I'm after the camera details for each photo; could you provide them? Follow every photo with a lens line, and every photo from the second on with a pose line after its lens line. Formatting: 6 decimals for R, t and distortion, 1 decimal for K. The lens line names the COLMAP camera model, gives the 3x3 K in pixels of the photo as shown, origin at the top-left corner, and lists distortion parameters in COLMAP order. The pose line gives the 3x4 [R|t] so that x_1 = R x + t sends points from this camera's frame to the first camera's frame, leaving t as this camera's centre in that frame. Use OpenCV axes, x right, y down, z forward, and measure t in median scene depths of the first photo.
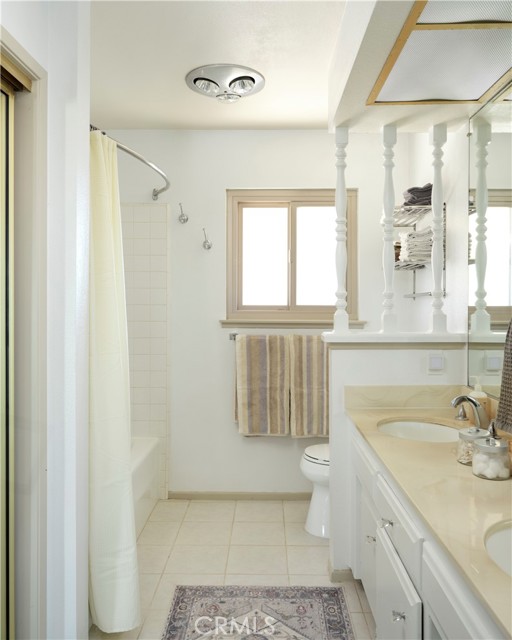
lens RADIAL K [[527.2, 0, 256.5], [0, 527.2, 302.2], [0, 0, 1]] dist [-0.001801, -0.001855]
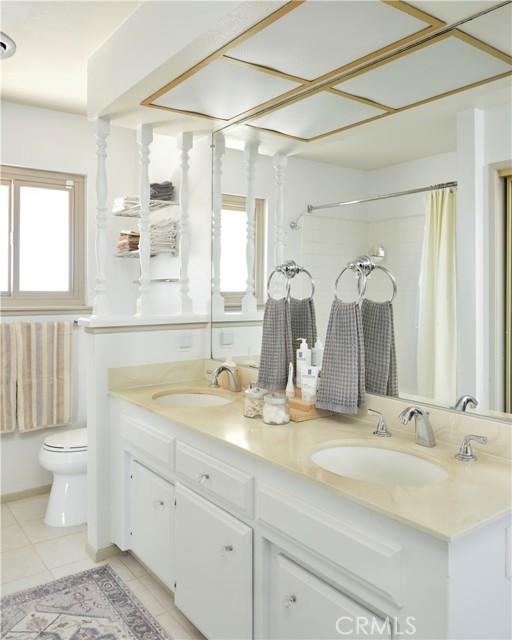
lens RADIAL K [[526.6, 0, 255.9], [0, 526.6, 285.7], [0, 0, 1]] dist [-0.004153, -0.006799]
pose [[0.793035, 0.001859, 0.609173, -0.226476], [-0.000020, 0.999995, -0.003026, -0.001022], [-0.609176, 0.002387, 0.793031, 0.004693]]
